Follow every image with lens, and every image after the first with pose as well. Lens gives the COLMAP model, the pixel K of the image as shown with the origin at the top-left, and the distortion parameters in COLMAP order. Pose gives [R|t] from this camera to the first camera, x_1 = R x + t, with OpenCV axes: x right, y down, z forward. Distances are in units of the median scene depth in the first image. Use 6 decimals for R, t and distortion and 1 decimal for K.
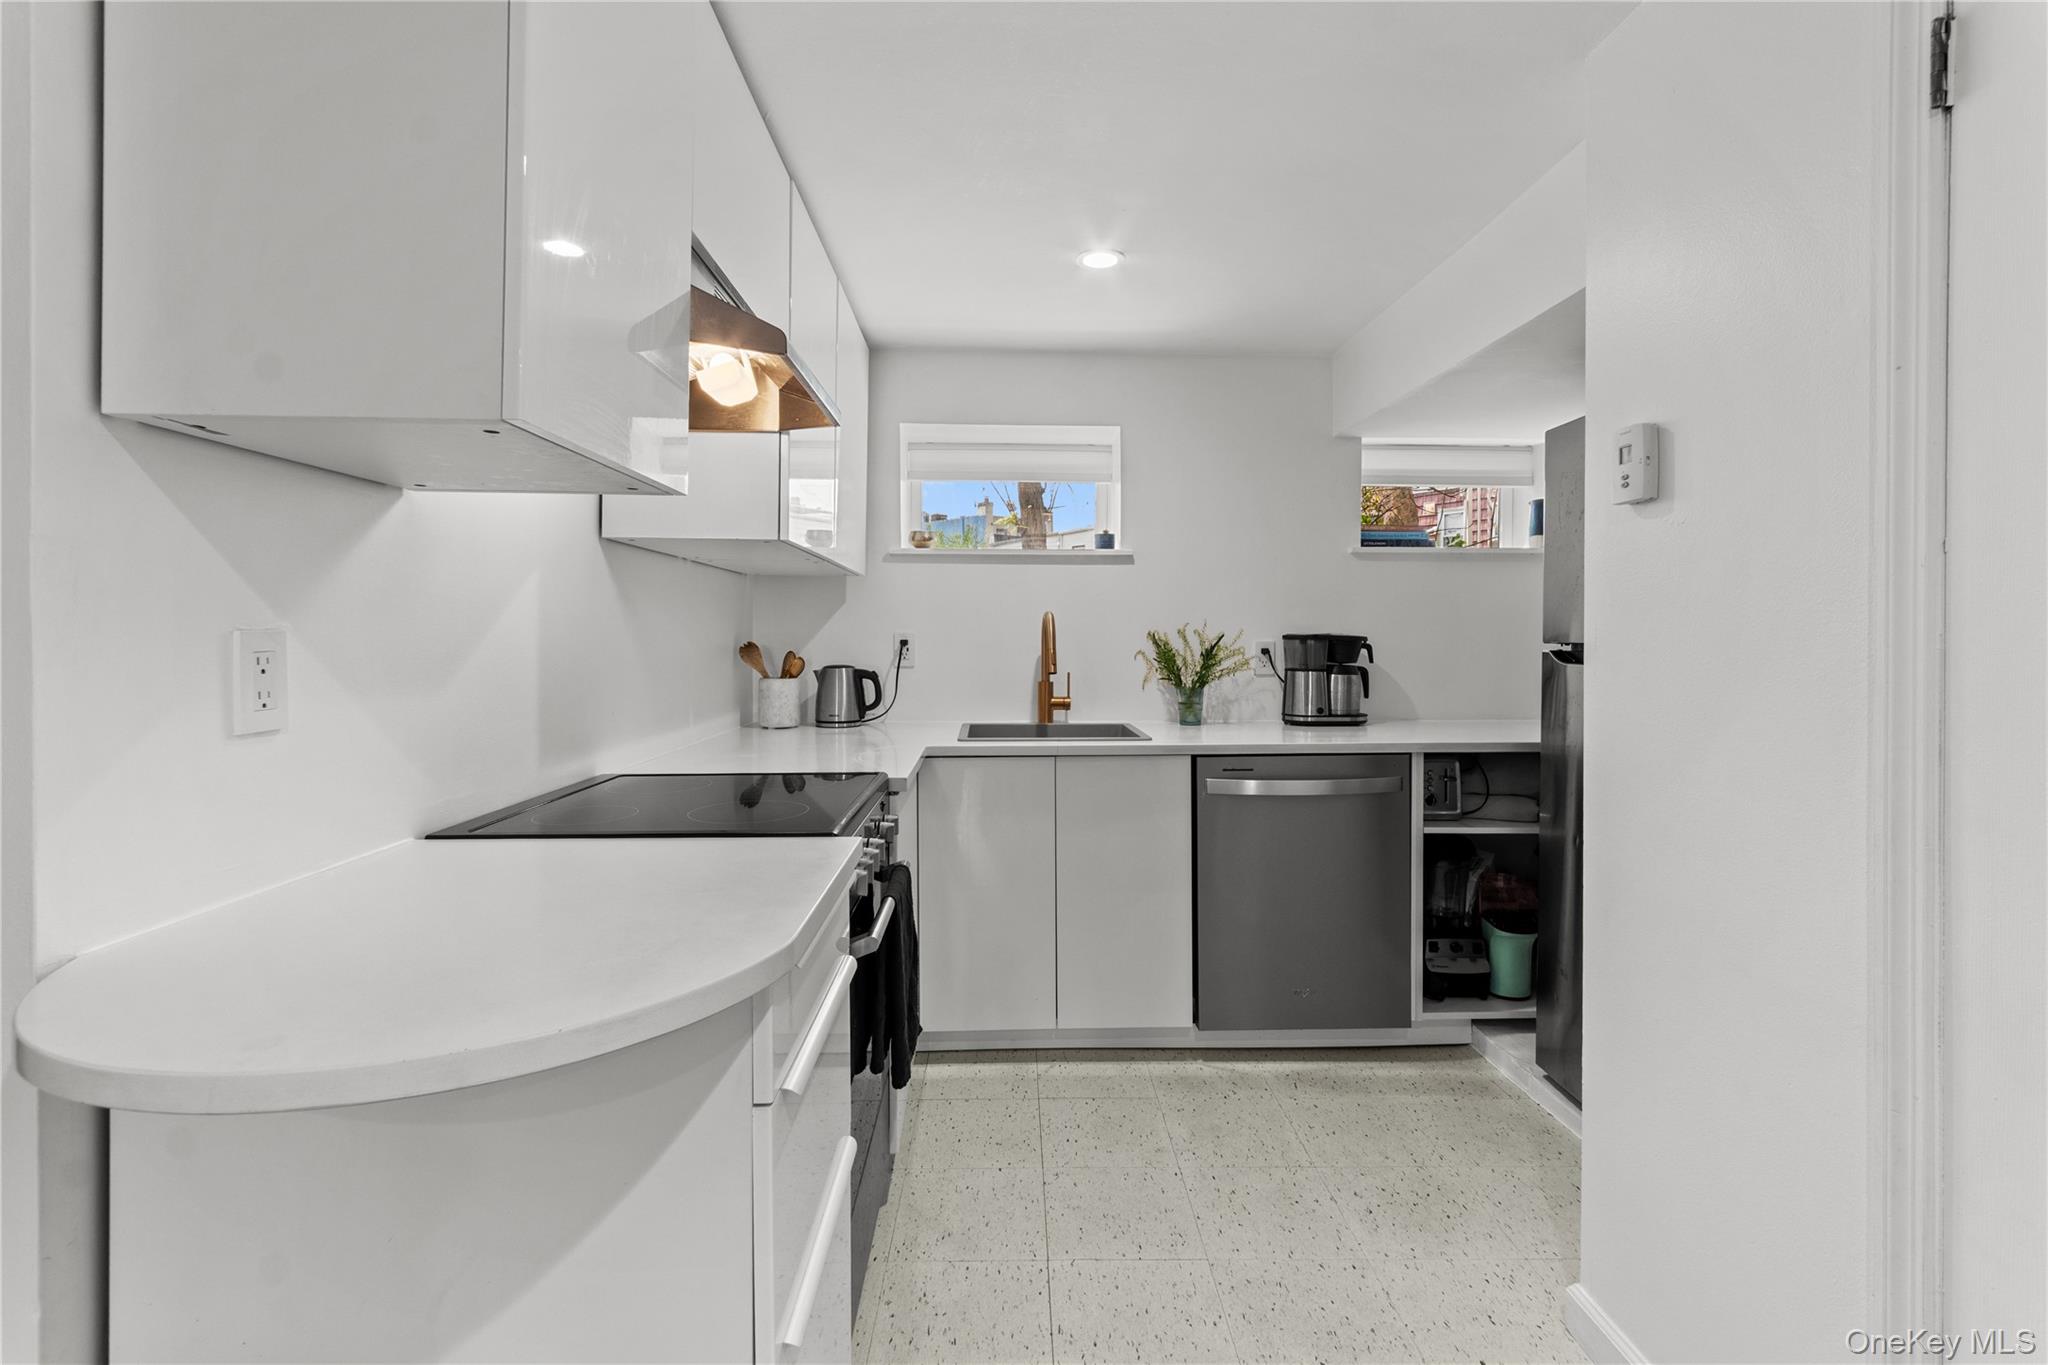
lens RADIAL K [[920.0, 0, 1037.3], [0, 920.0, 663.6], [0, 0, 1]] dist [-0.000863, 0.000069]
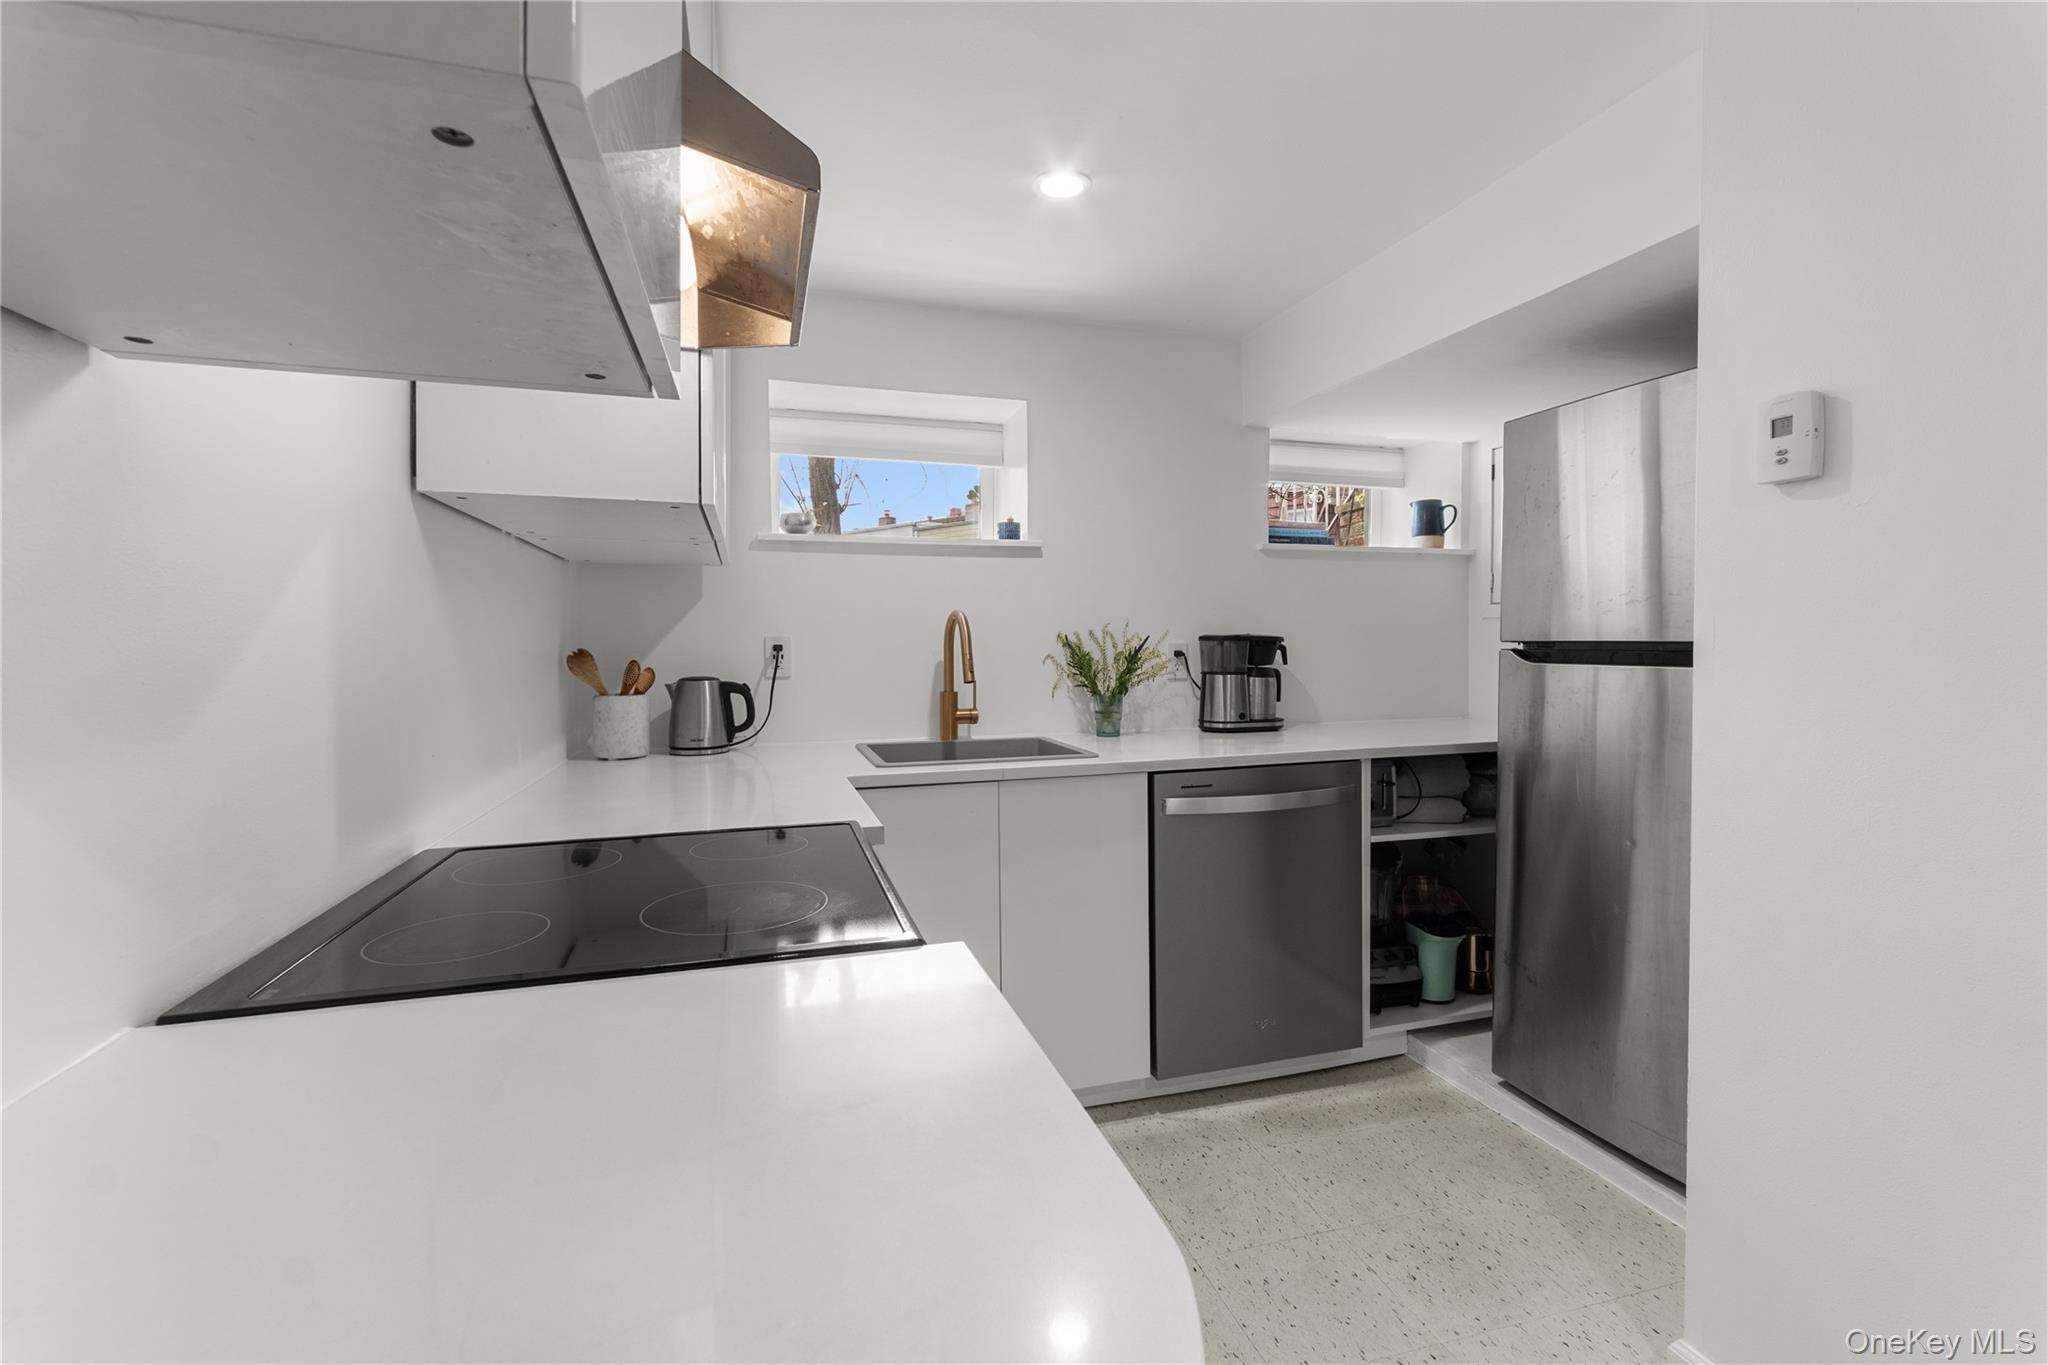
lens RADIAL K [[899.3, 0, 1028.7], [0, 899.3, 678.2], [0, 0, 1]] dist [0.000415, 0.000704]
pose [[0.964591, -0.017734, 0.263154, -0.147194], [0.014751, 0.999803, 0.013306, -0.003304], [-0.263338, -0.008953, 0.964662, 0.173565]]
